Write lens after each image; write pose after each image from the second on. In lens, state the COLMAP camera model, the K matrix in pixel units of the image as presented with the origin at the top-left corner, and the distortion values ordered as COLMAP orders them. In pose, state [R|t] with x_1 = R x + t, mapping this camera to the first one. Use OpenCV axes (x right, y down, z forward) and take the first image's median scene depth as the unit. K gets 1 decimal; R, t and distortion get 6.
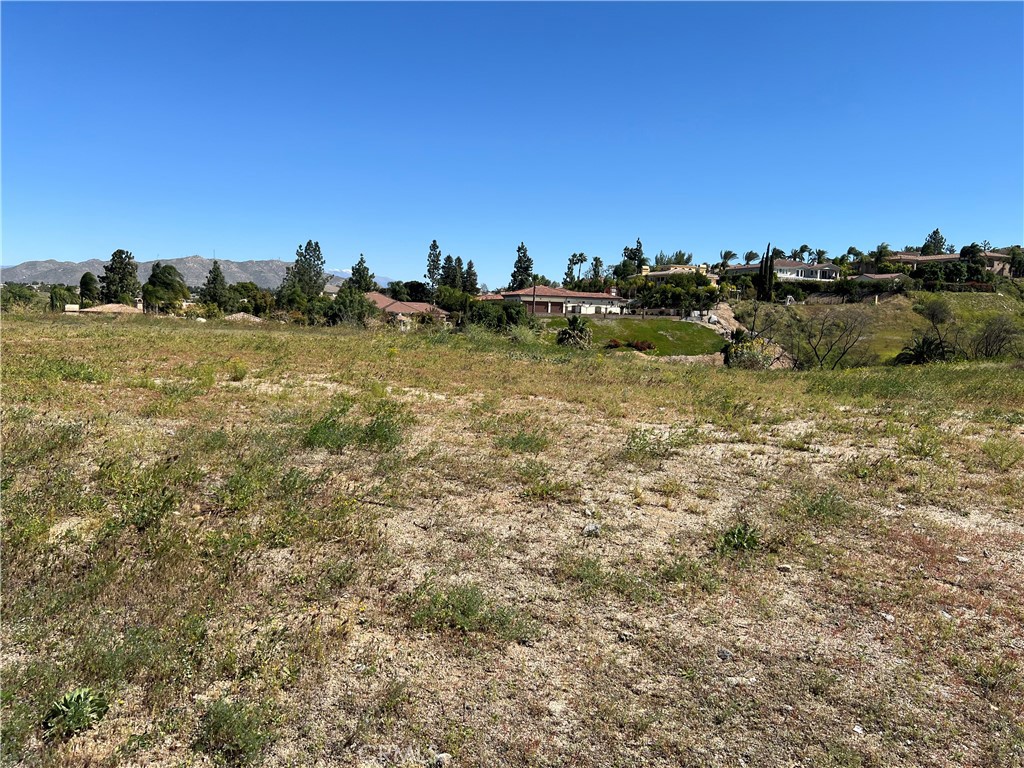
lens RADIAL K [[762.9, 0, 507.3], [0, 762.9, 387.3], [0, 0, 1]] dist [0.114892, -0.183831]
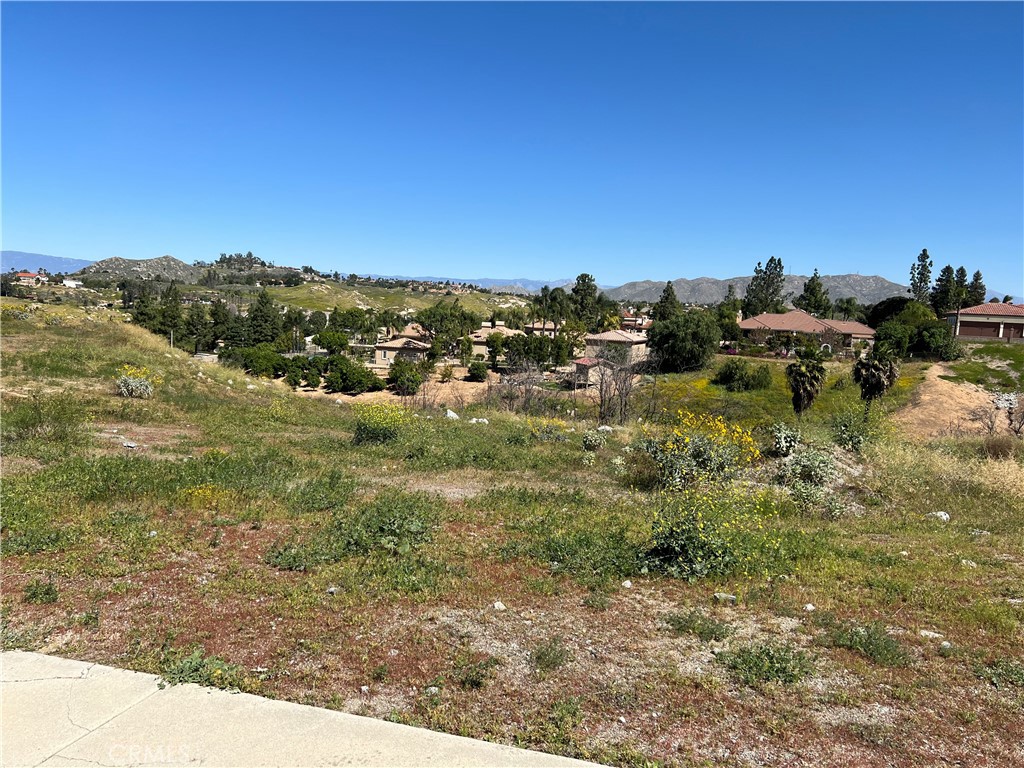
lens RADIAL K [[764.1, 0, 509.3], [0, 764.1, 391.2], [0, 0, 1]] dist [0.088186, -0.127192]
pose [[0.759679, 0.073994, -0.646075, 0.186800], [-0.083734, 0.996365, 0.015654, -0.011293], [0.644885, 0.042206, 0.763114, 0.063085]]
